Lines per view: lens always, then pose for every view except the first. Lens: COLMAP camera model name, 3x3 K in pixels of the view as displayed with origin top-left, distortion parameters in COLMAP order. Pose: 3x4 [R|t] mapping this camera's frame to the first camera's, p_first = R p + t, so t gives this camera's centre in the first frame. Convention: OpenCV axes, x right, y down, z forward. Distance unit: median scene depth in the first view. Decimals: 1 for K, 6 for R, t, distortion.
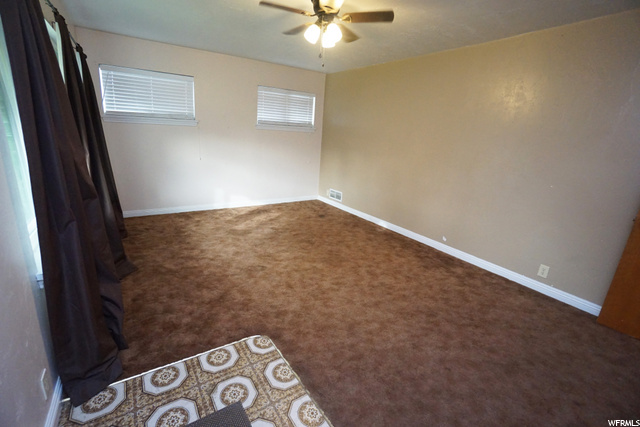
lens RADIAL K [[283.1, 0, 320.8], [0, 283.1, 213.8], [0, 0, 1]] dist [-0.069231, 0.029779]
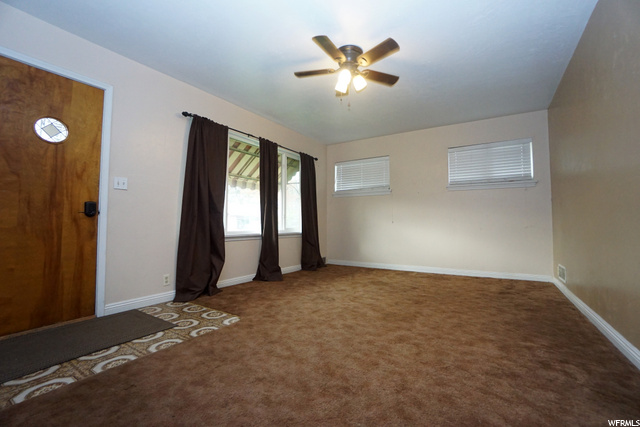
lens RADIAL K [[283.1, 0, 320.8], [0, 283.1, 213.8], [0, 0, 1]] dist [-0.069231, 0.029779]
pose [[0.394527, -0.097862, -0.913658, 0.774162], [-0.234791, 0.950570, -0.203200, 0.111523], [0.888382, 0.294686, 0.352048, 0.509196]]
